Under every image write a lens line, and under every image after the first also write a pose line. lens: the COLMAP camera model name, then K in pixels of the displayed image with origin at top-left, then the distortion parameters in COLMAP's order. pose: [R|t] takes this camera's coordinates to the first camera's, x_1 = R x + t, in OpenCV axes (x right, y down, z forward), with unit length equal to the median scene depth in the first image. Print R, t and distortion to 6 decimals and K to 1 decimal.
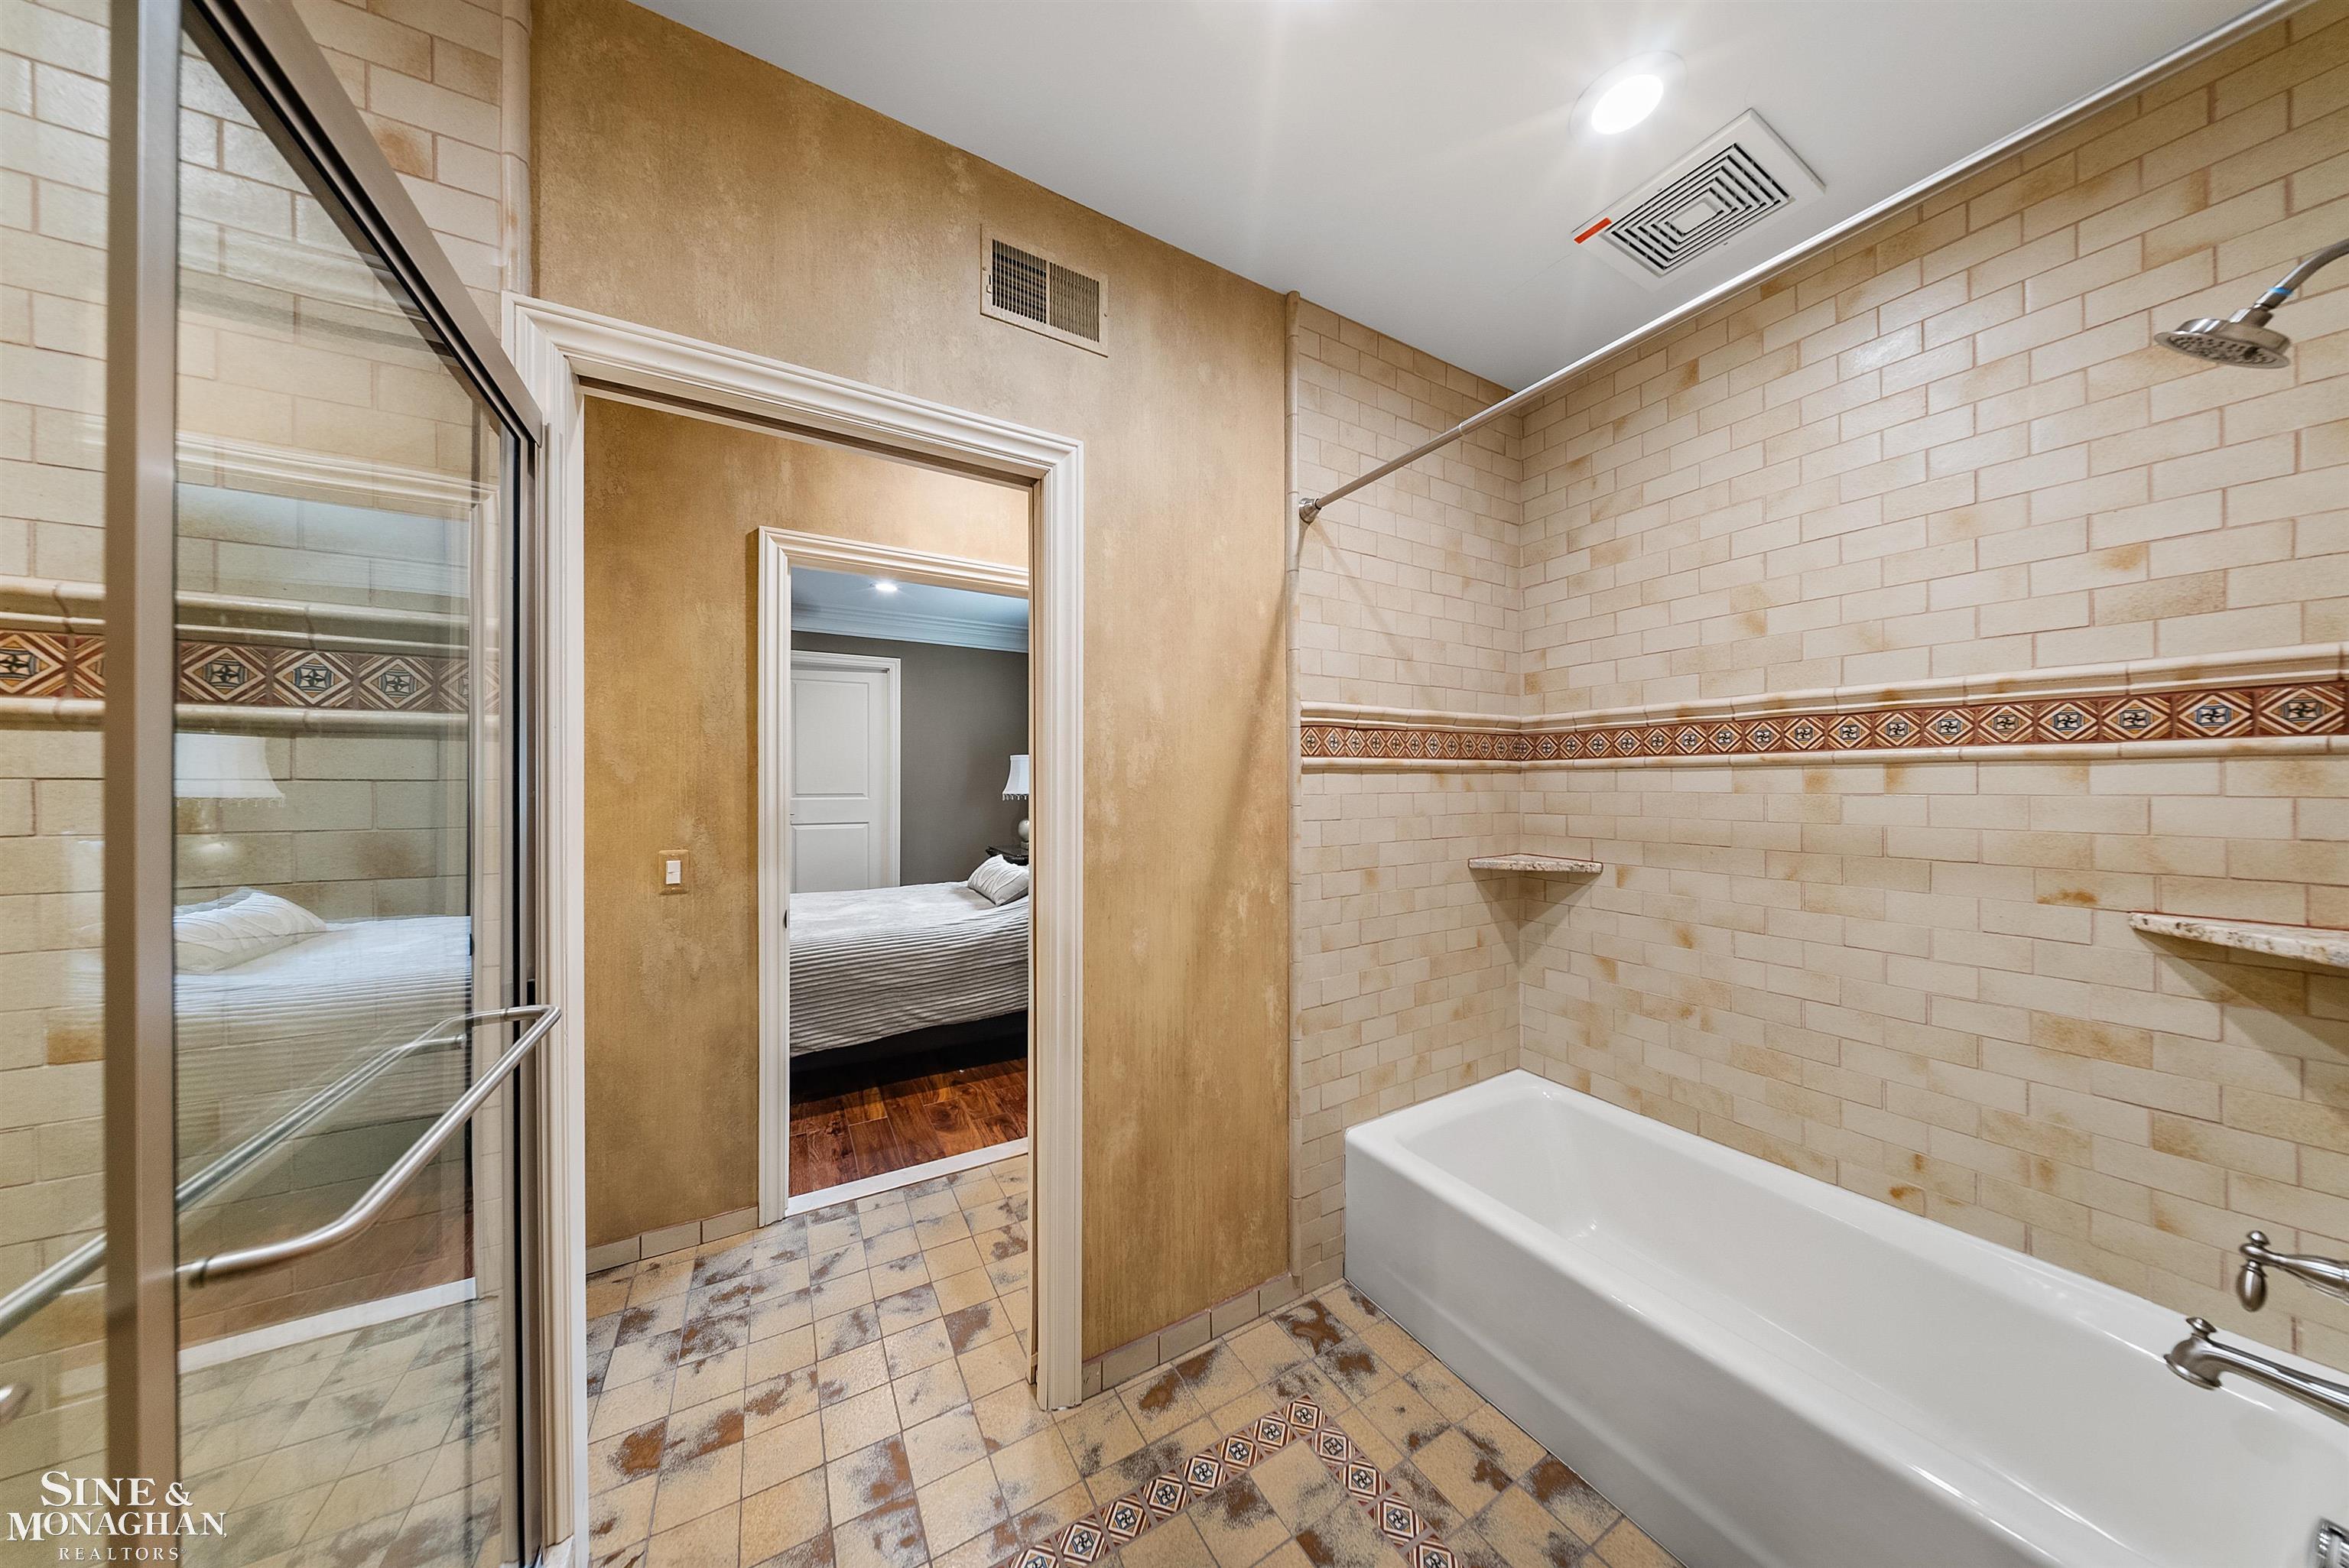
lens RADIAL K [[691.9, 0, 1182.4], [0, 691.9, 782.4], [0, 0, 1]] dist [0.001047, -0.001322]
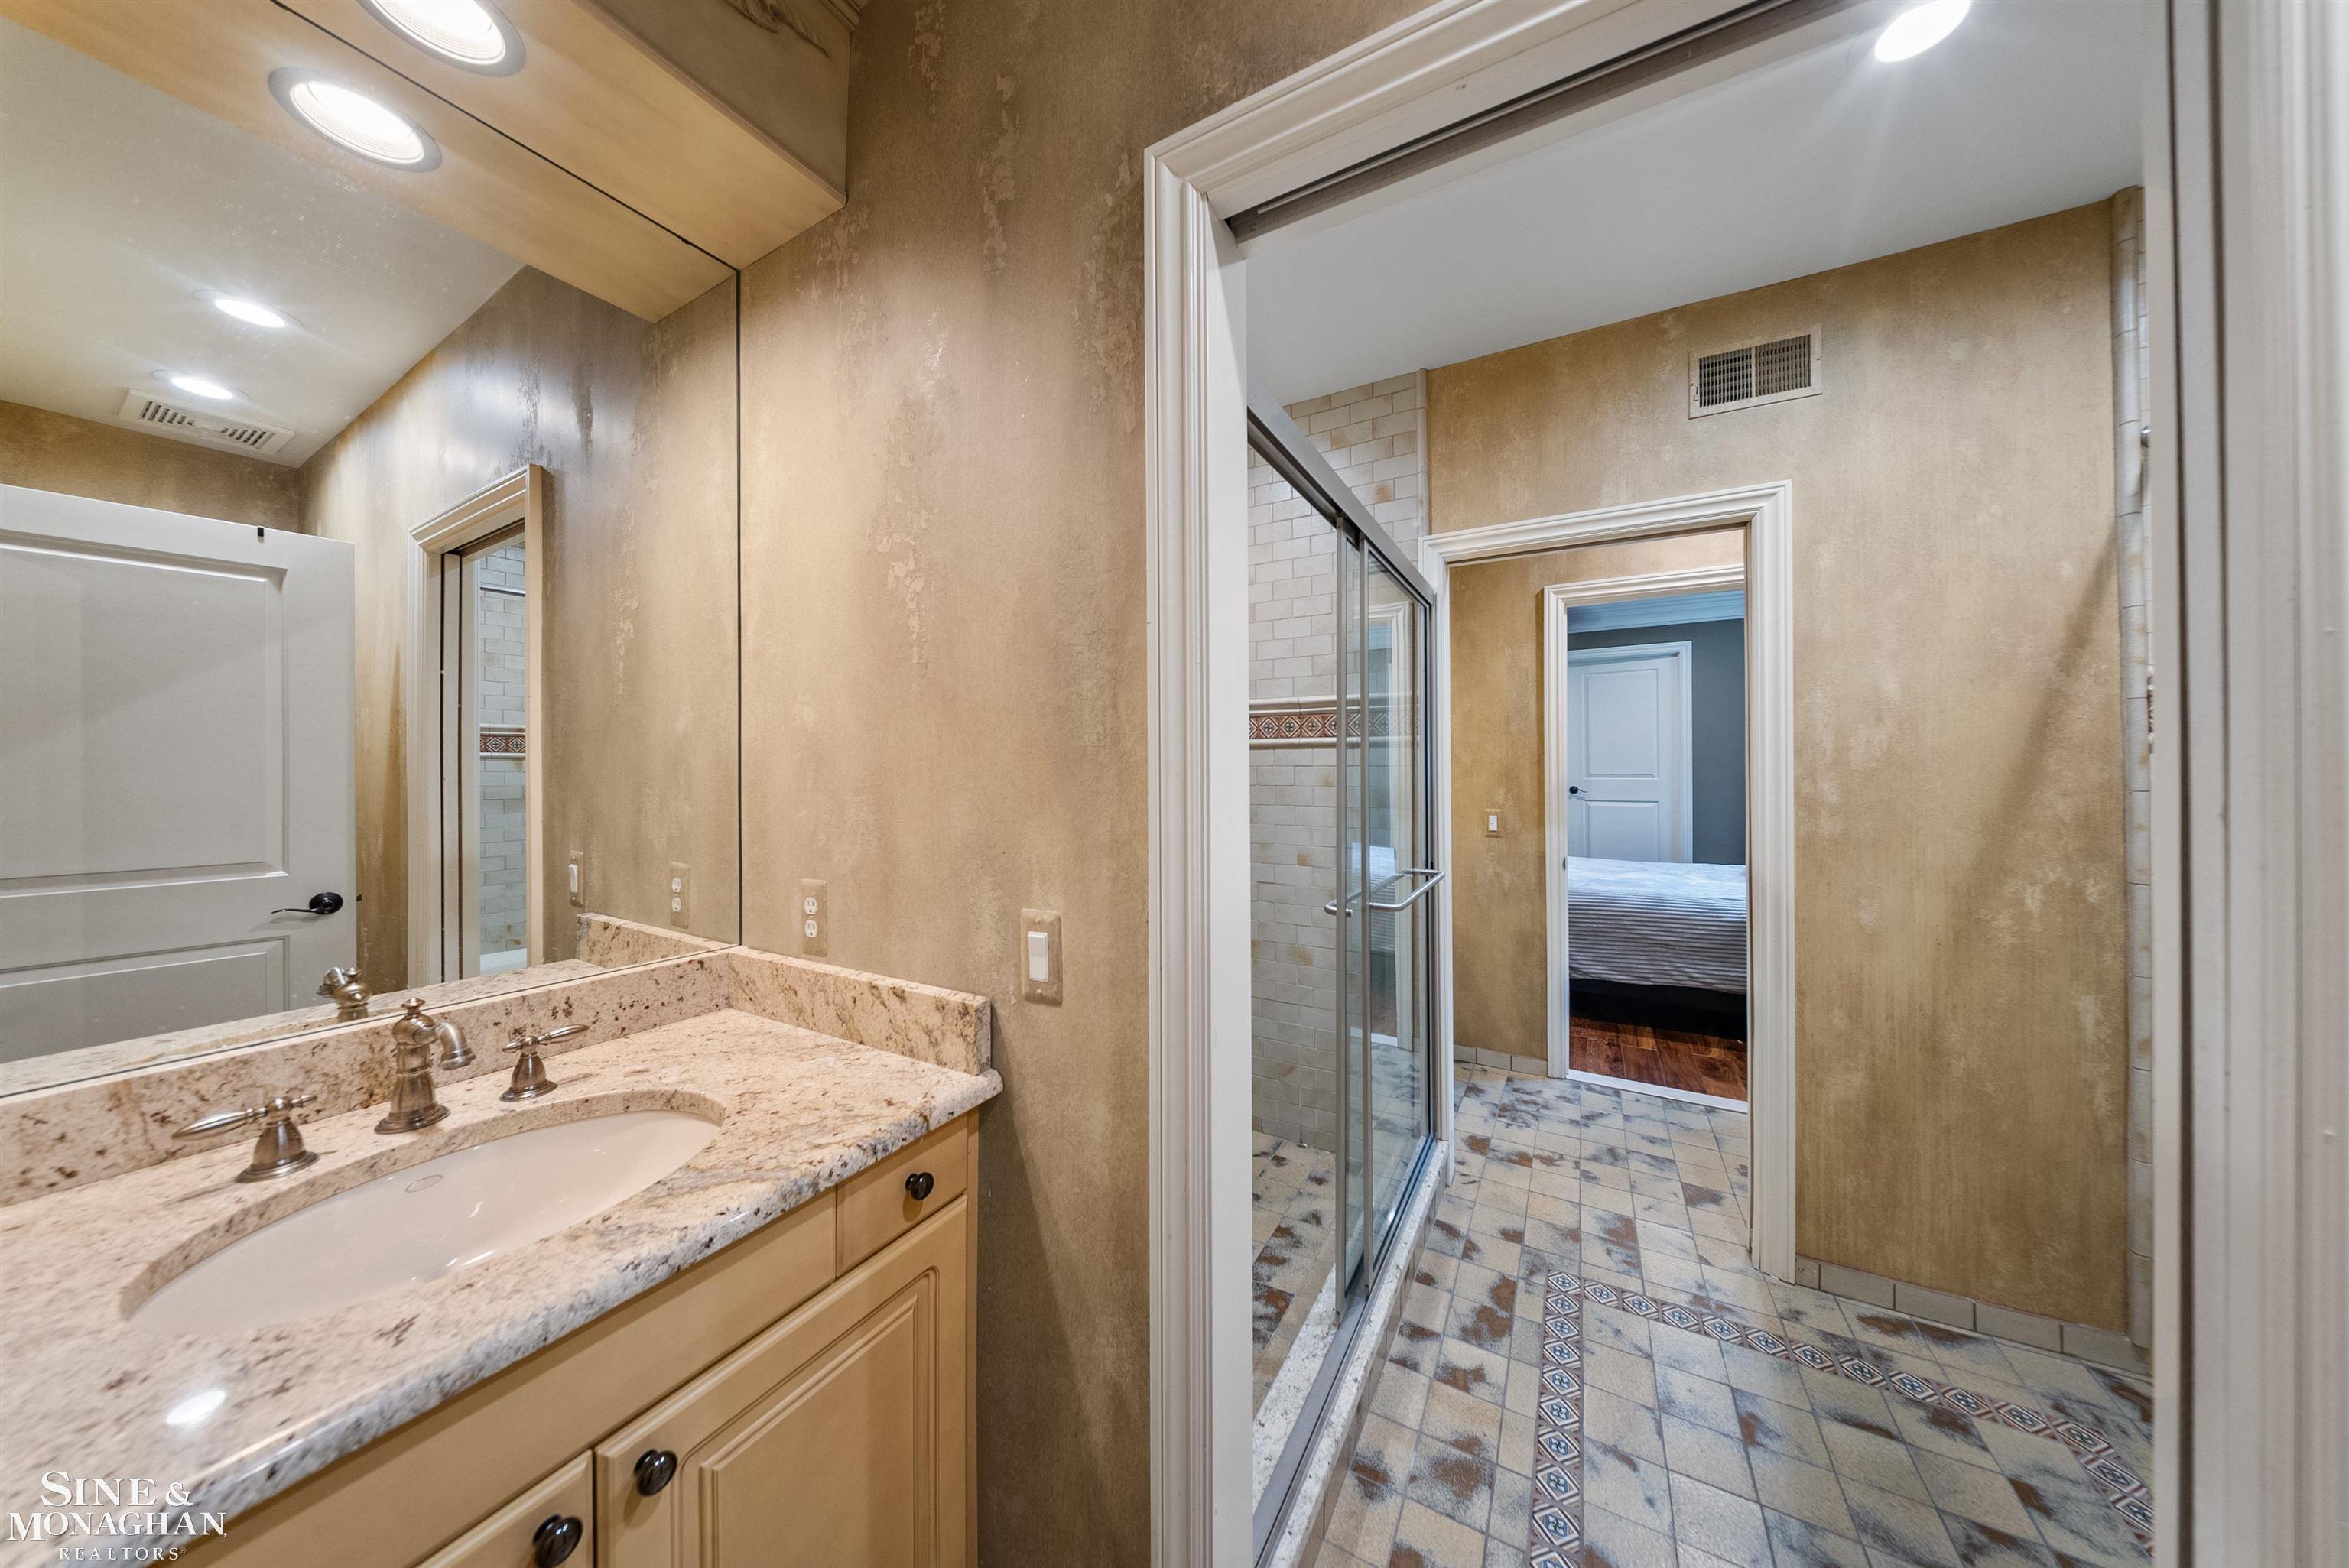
lens RADIAL K [[691.9, 0, 1184.4], [0, 691.9, 766.8], [0, 0, 1]] dist [0.001047, -0.001322]
pose [[0.490321, -0.002415, -0.871538, 0.343570], [0.008163, 0.999965, 0.001821, -0.007388], [0.871504, -0.008007, 0.490324, -0.449415]]
